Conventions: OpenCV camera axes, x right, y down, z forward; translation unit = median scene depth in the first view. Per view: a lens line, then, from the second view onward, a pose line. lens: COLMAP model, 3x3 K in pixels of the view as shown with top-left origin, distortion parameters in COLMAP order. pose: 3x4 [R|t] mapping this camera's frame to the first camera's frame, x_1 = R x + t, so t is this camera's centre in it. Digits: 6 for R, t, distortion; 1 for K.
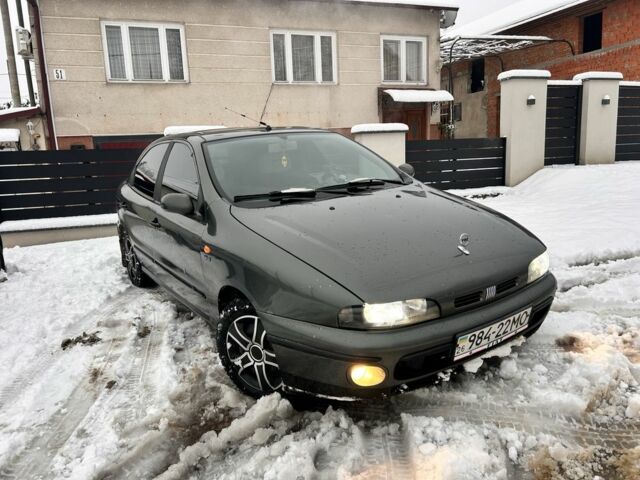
lens RADIAL K [[505.6, 0, 320.0], [0, 505.6, 240.0], [0, 0, 1]] dist [-0.002880, -0.003741]
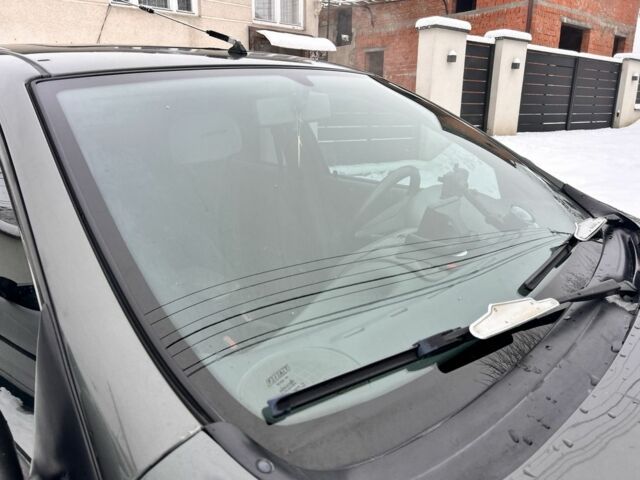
lens RADIAL K [[505.6, 0, 320.0], [0, 505.6, 240.0], [0, 0, 1]] dist [-0.002880, -0.003741]
pose [[0.945795, -0.032407, 0.323144, -0.061784], [0.004216, 0.996150, 0.087561, -0.043756], [-0.324737, -0.081452, 0.942291, 0.233891]]
